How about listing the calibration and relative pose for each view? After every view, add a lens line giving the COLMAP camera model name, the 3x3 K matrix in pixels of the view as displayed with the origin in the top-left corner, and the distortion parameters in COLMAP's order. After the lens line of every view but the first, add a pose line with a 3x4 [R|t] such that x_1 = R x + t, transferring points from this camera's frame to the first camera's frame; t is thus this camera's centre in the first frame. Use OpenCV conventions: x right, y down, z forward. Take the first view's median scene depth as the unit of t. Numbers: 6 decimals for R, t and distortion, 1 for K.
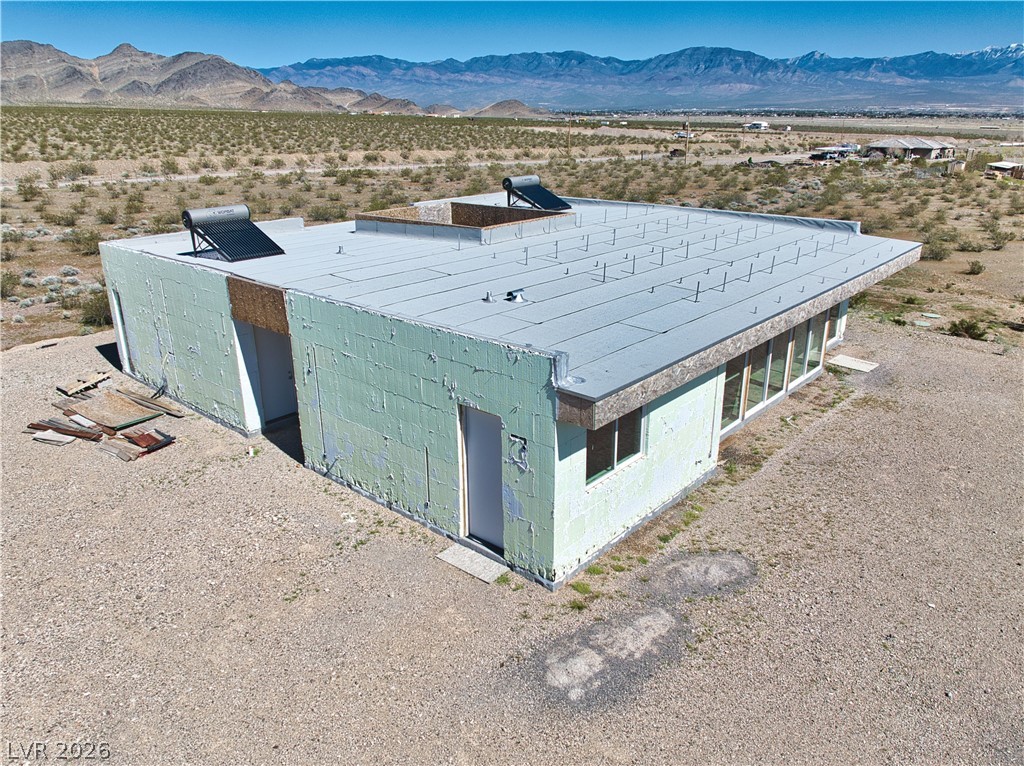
lens RADIAL K [[755.3, 0, 514.7], [0, 755.3, 382.4], [0, 0, 1]] dist [-0.036037, -0.004767]
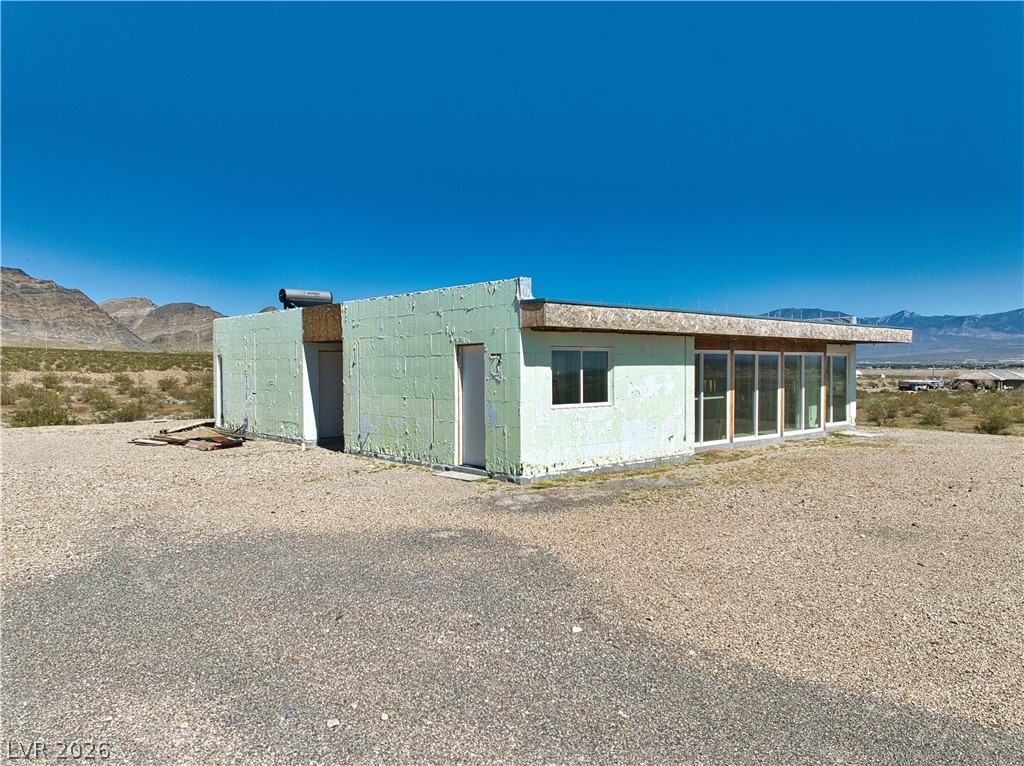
lens RADIAL K [[746.8, 0, 514.1], [0, 746.8, 379.6], [0, 0, 1]] dist [-0.025853, -0.028545]
pose [[0.991346, 0.002979, -0.131238, 0.156518], [-0.045046, 0.946760, -0.318773, 0.399388], [0.123302, 0.321927, 0.938701, -0.125335]]
